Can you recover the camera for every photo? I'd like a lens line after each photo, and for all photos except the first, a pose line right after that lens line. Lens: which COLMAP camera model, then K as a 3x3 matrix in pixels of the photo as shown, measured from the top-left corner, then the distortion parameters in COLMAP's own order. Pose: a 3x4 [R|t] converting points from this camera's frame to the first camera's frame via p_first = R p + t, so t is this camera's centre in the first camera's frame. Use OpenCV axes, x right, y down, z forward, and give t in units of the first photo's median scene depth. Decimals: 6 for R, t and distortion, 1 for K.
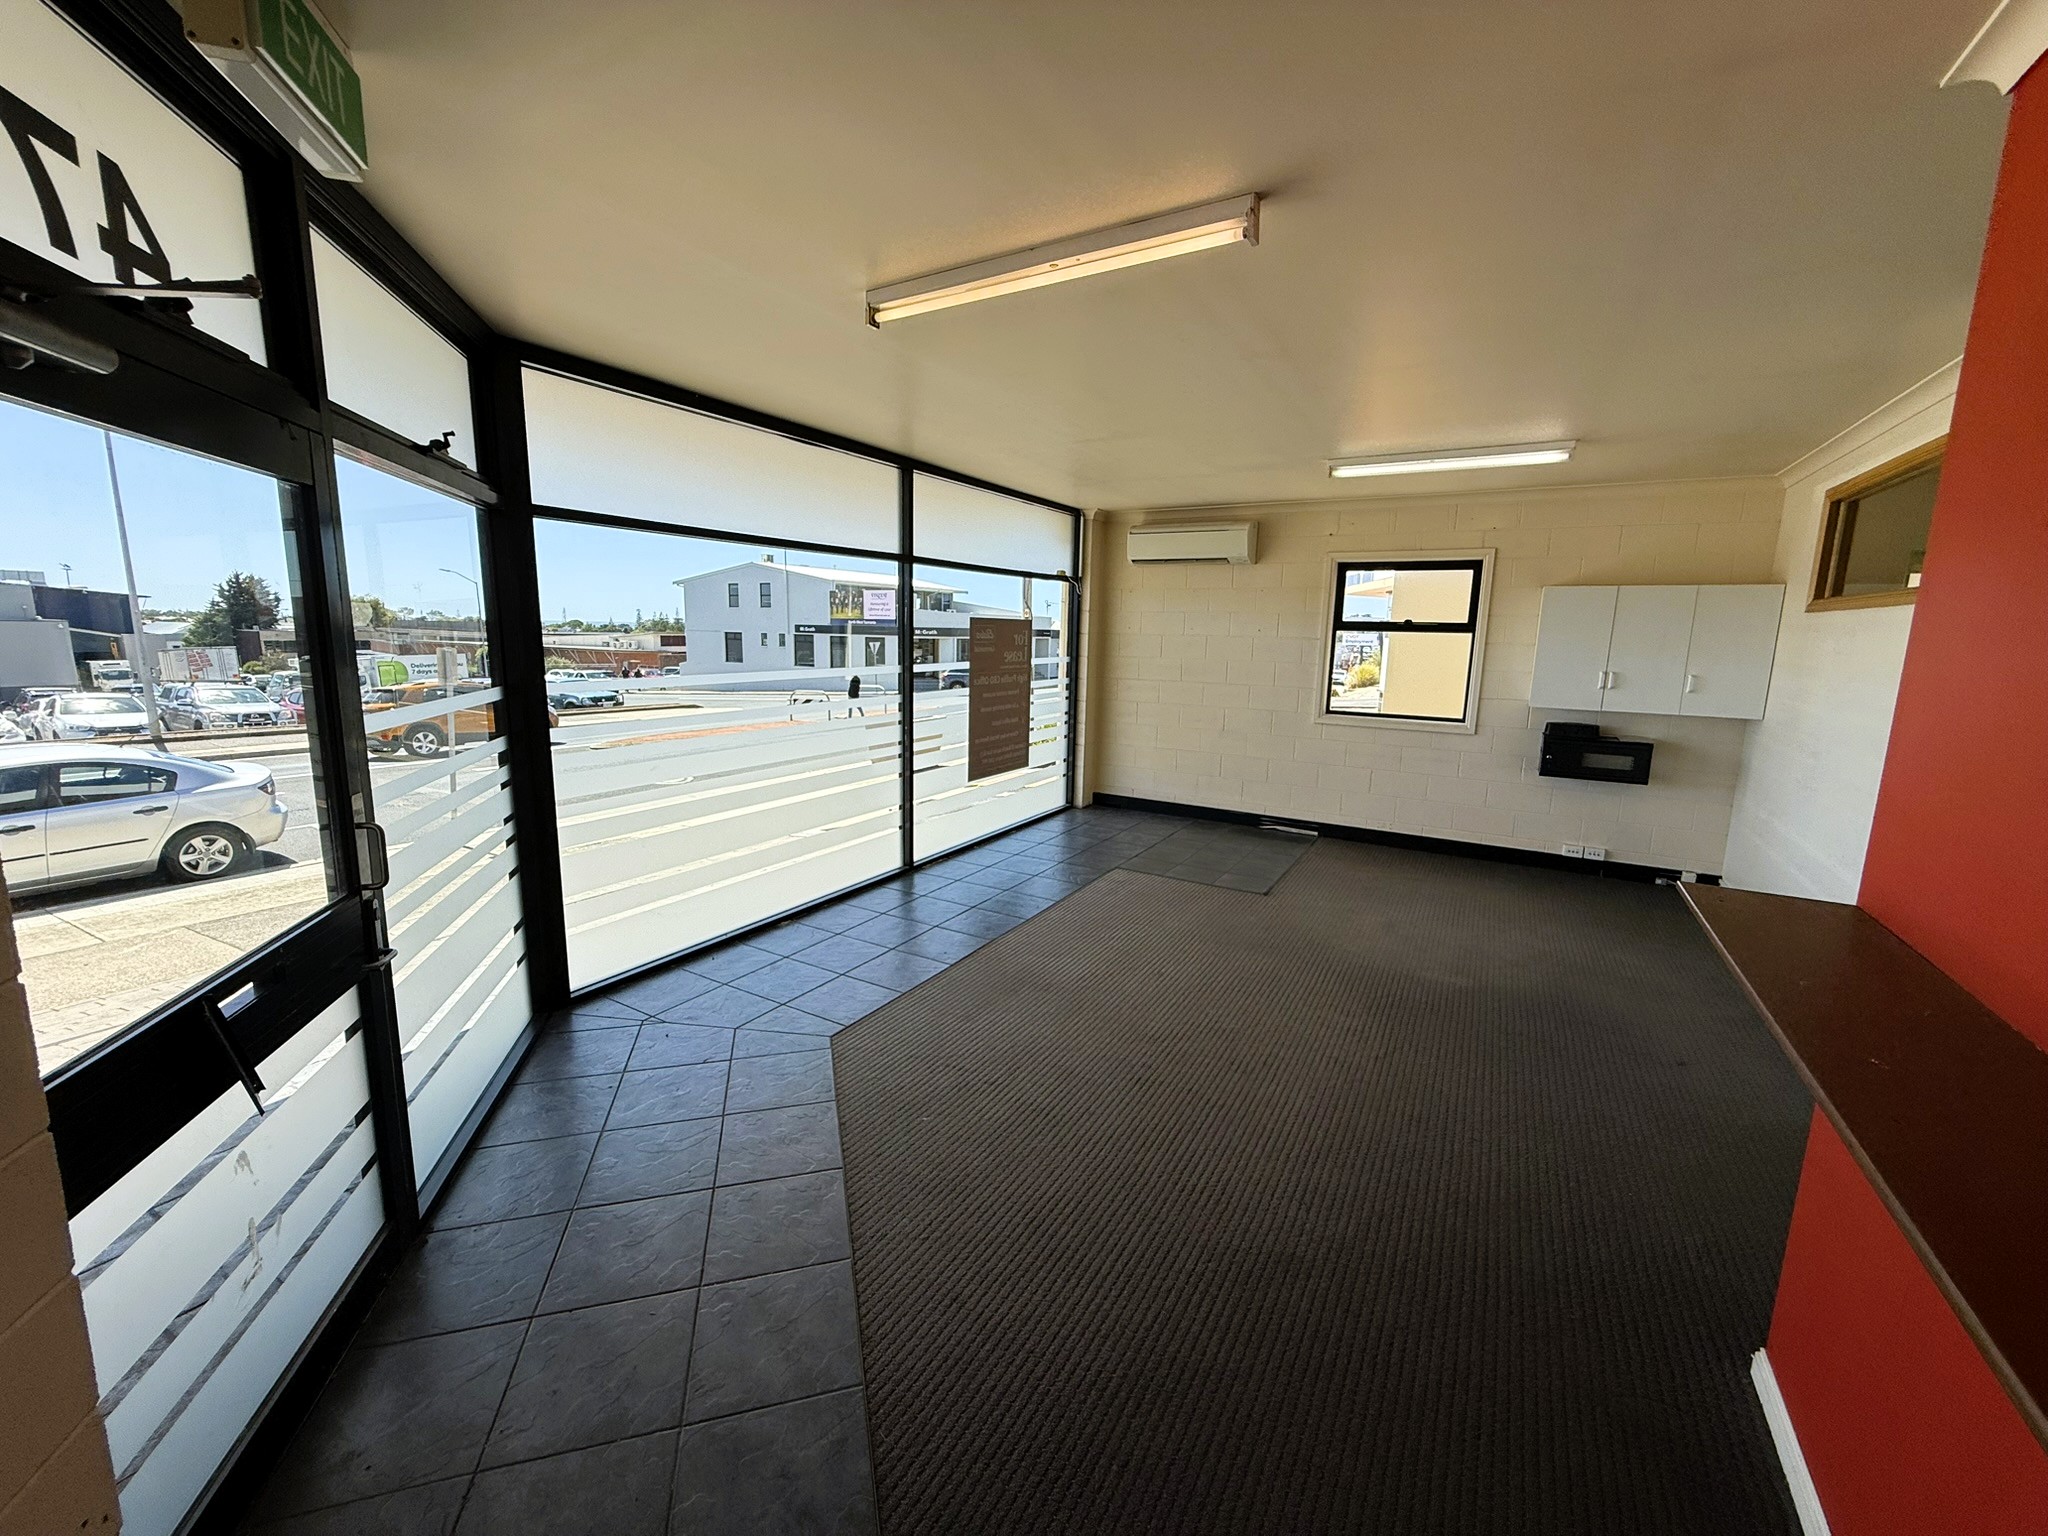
lens RADIAL K [[818.5, 0, 1024.0], [0, 818.5, 768.0], [0, 0, 1]] dist [0.000063, 0.000229]
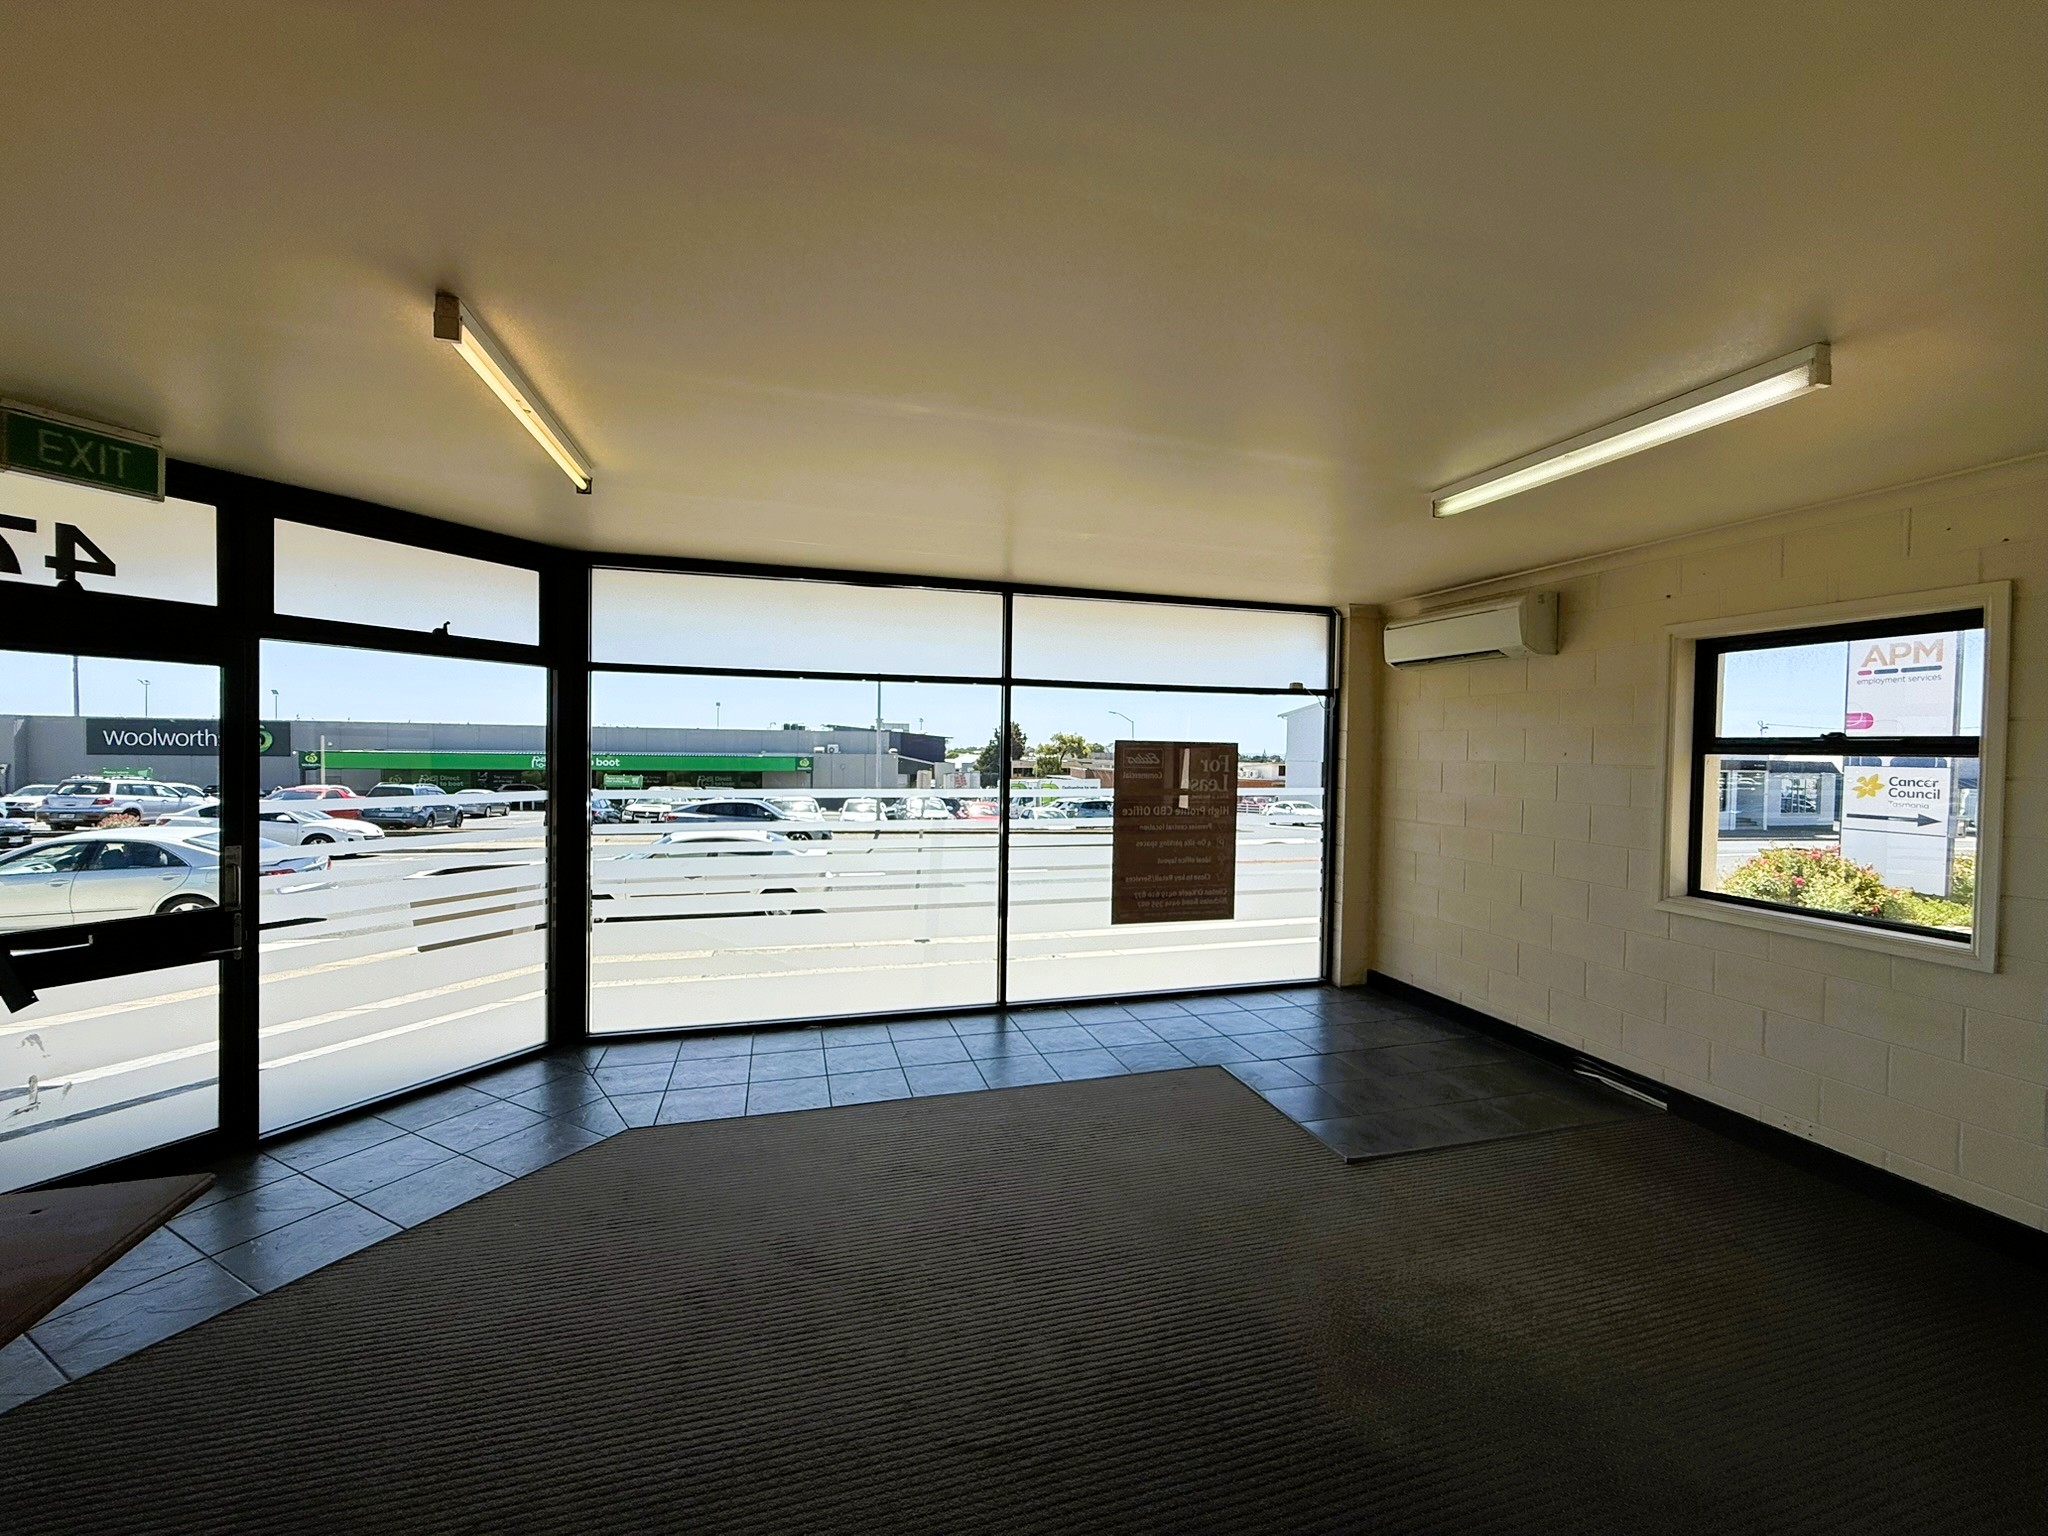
lens RADIAL K [[818.5, 0, 1024.0], [0, 818.5, 768.0], [0, 0, 1]] dist [0.000063, 0.000229]
pose [[0.724229, 0.008163, -0.689511, 0.435710], [-0.117103, 0.986861, -0.111316, -0.037364], [0.679543, 0.161362, 0.715670, 0.261079]]
